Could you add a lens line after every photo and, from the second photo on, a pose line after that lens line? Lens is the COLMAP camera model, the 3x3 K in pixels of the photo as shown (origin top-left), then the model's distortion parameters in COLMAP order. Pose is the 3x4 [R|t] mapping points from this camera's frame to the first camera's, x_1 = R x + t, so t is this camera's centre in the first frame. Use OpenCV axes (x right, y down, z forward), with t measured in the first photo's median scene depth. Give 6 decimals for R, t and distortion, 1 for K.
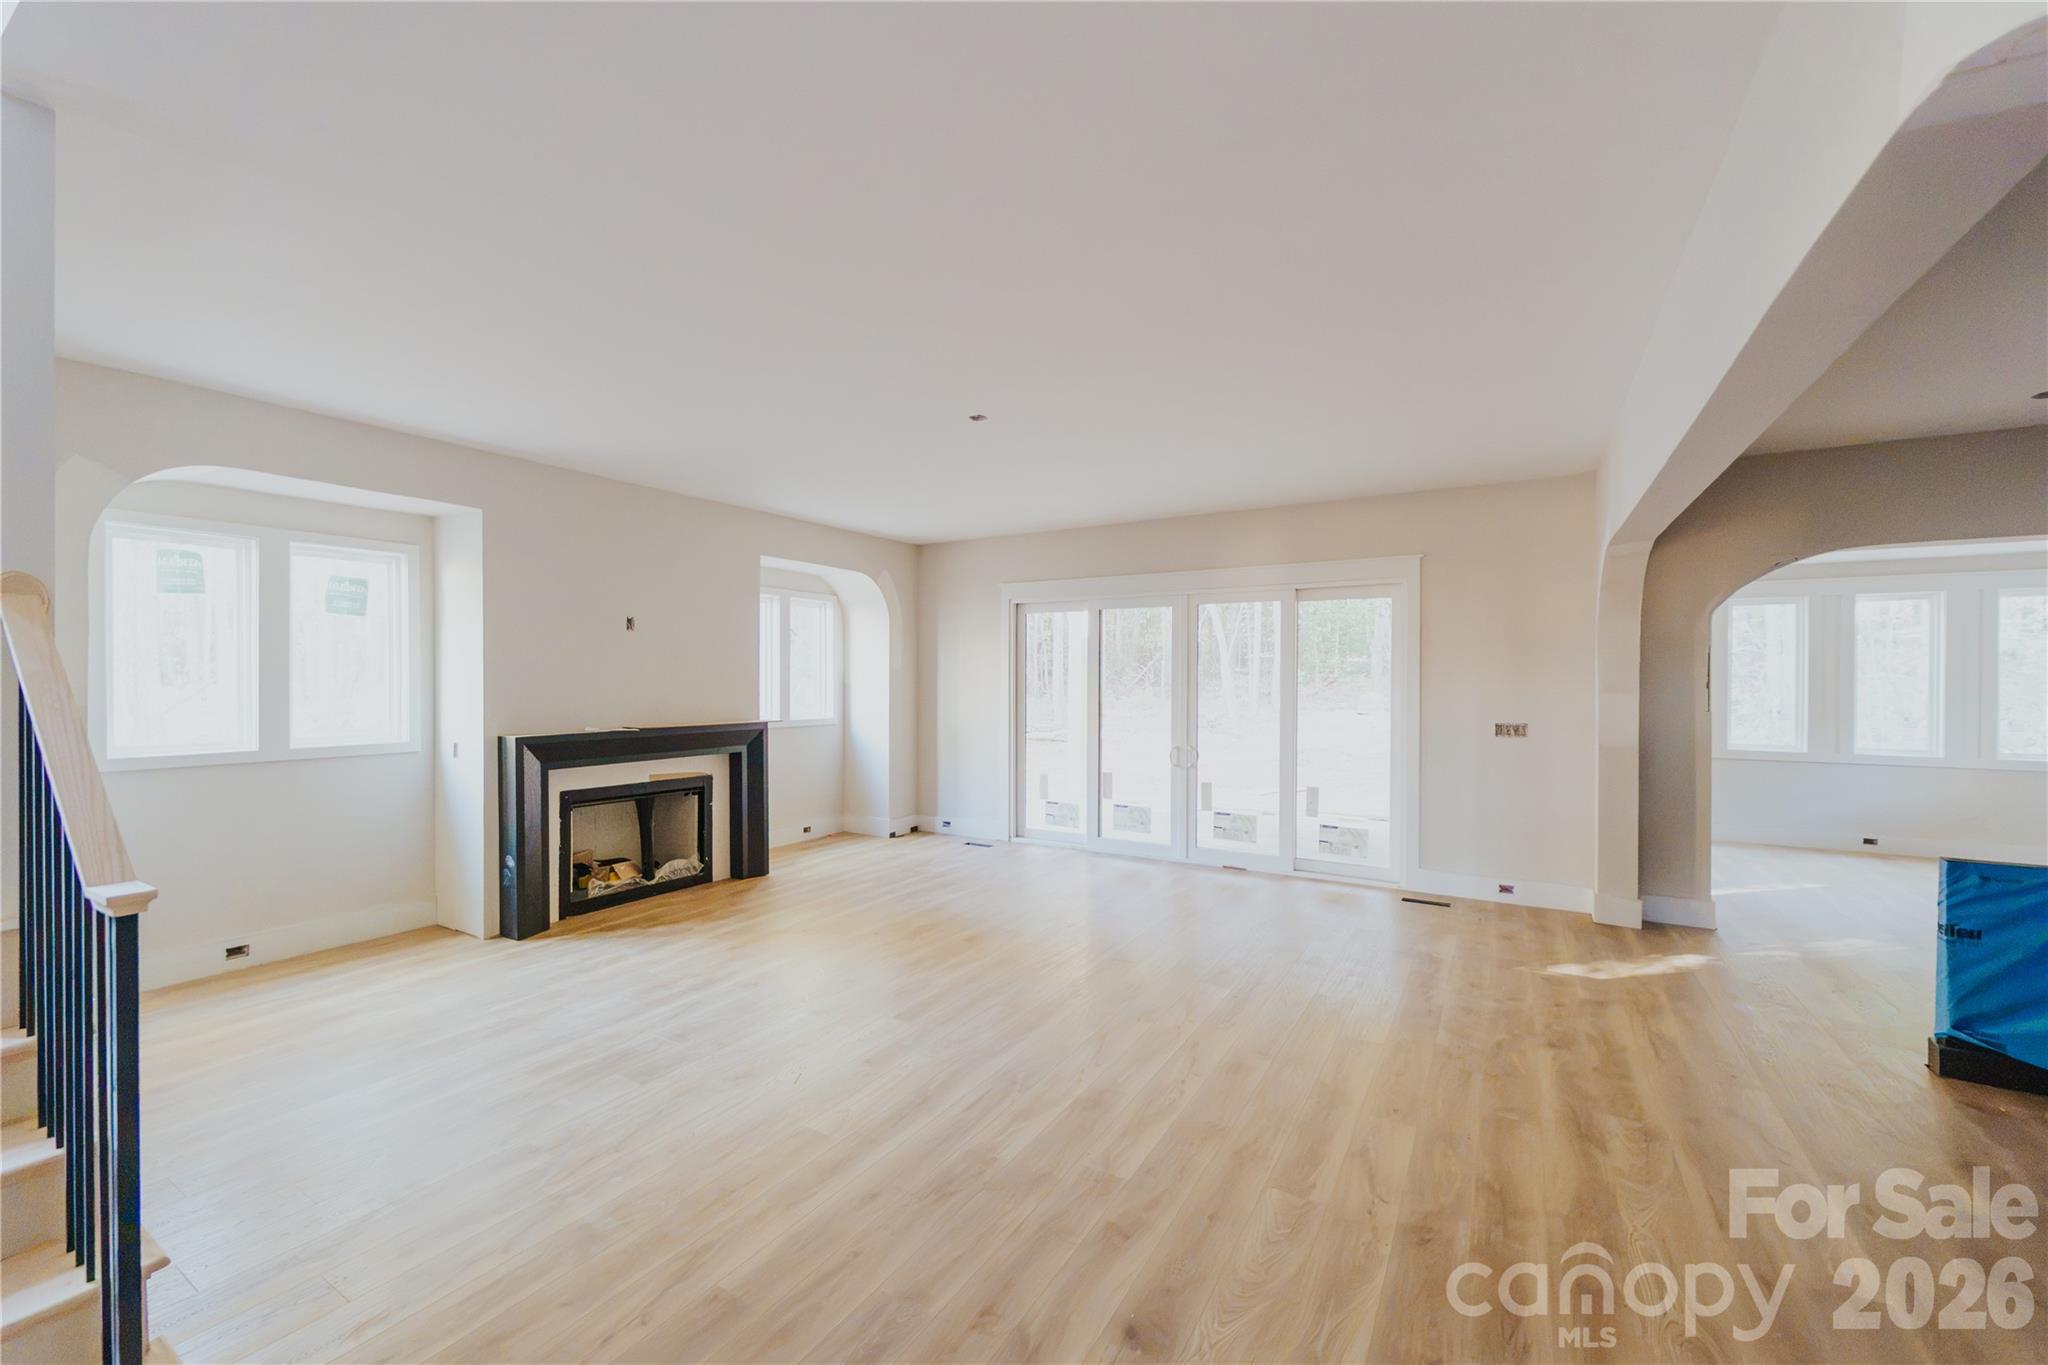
lens RADIAL K [[839.4, 0, 1024.0], [0, 839.4, 682.5], [0, 0, 1]] dist [-0.001028, -0.000219]
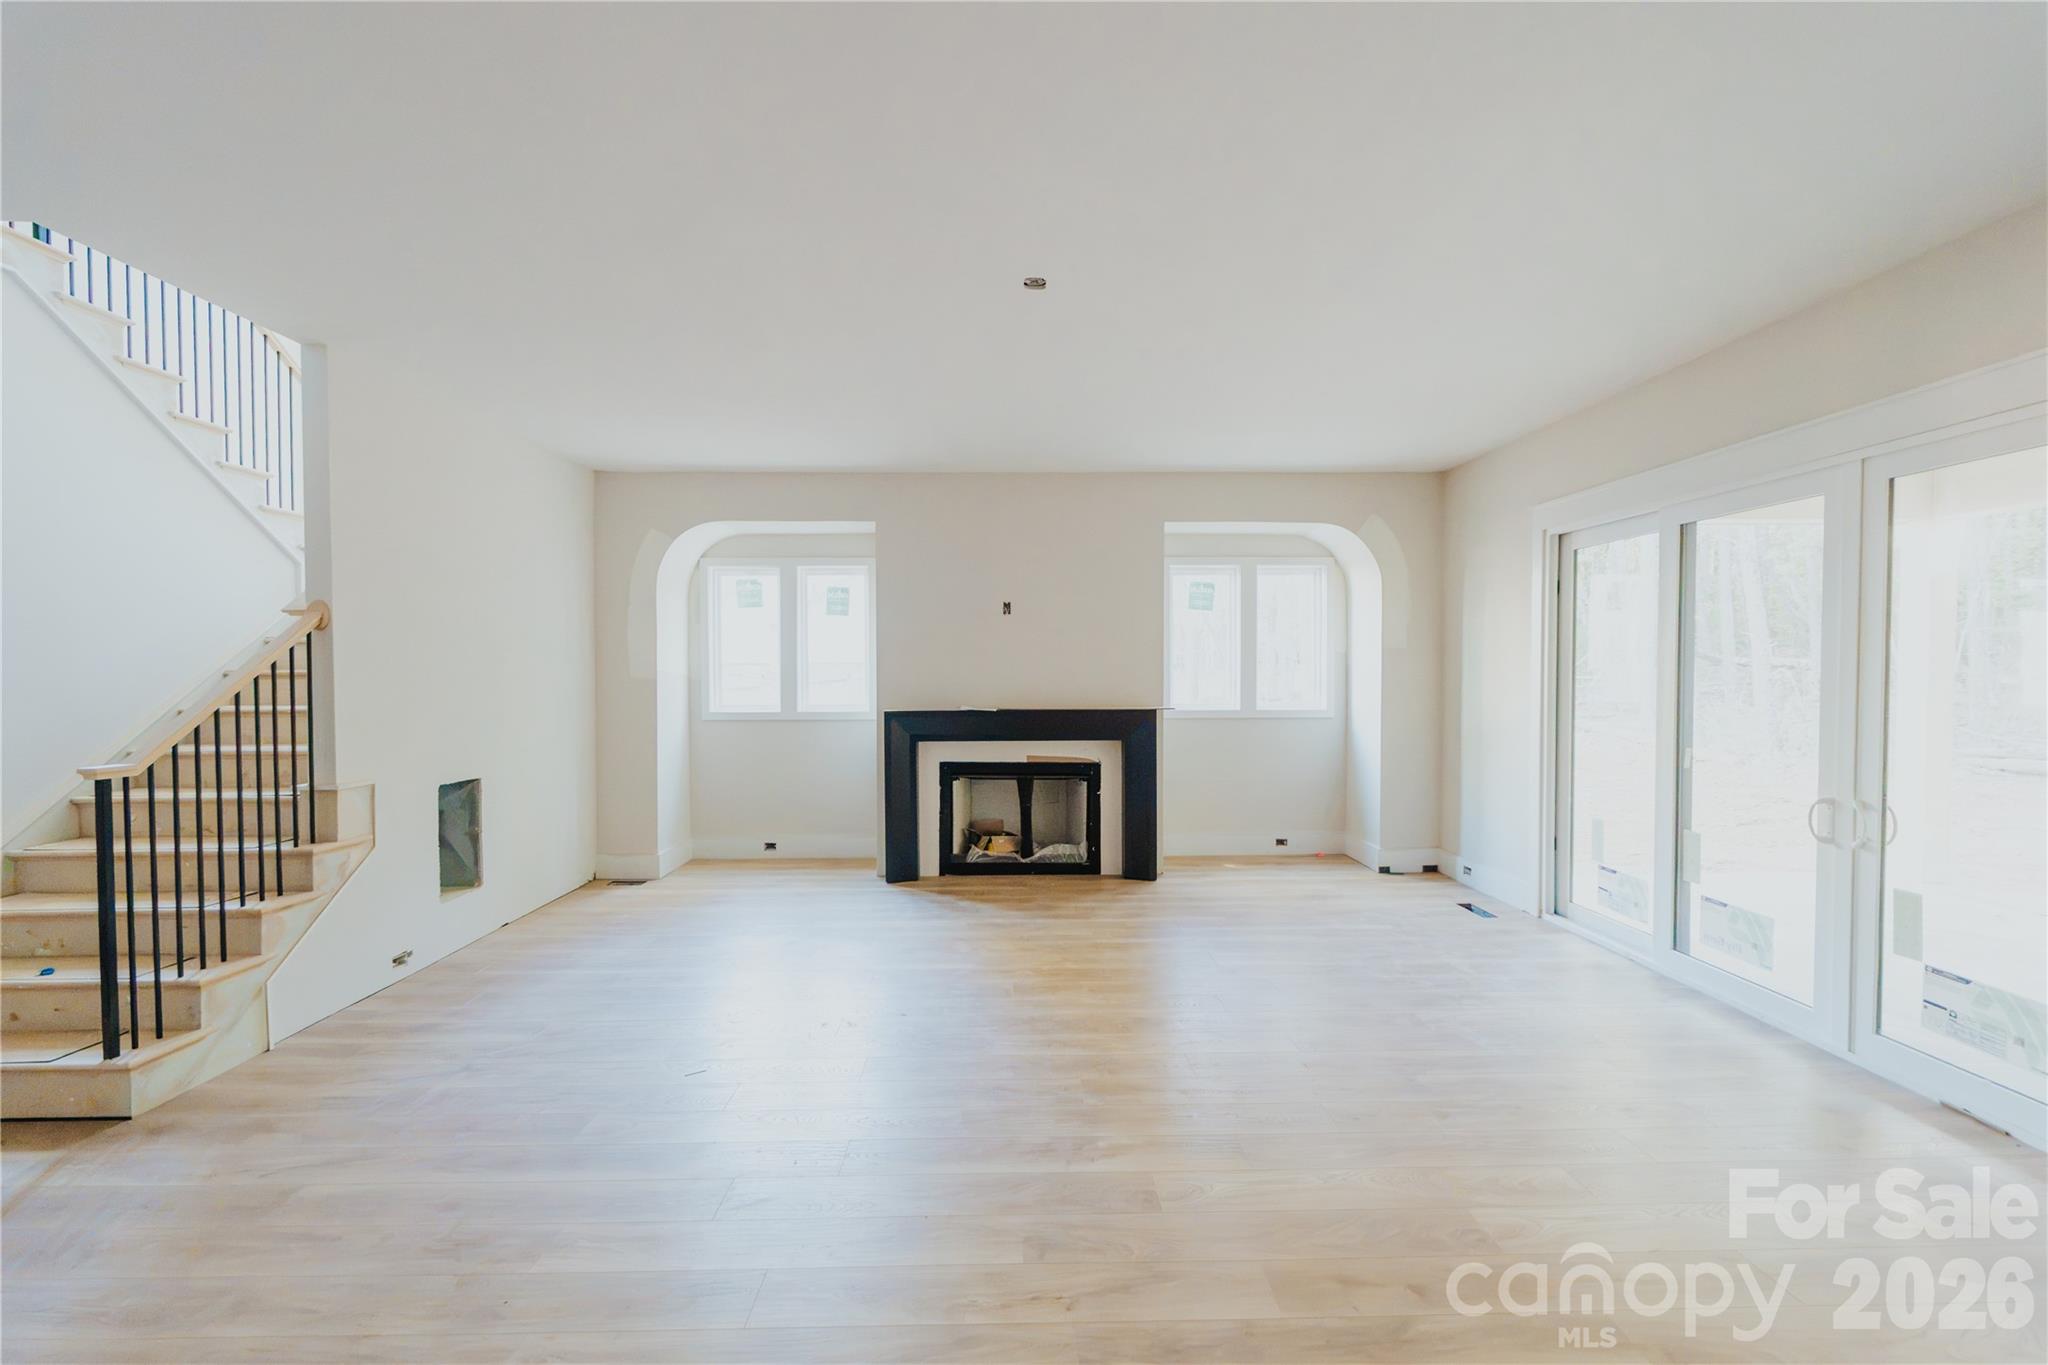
lens RADIAL K [[821.4, 0, 1022.0], [0, 821.4, 686.5], [0, 0, 1]] dist [-0.023420, 0.007507]
pose [[0.517515, 0.016796, -0.855509, 0.371037], [-0.000479, 0.999813, 0.019340, 0.006497], [0.855674, -0.009599, 0.517426, 0.442012]]
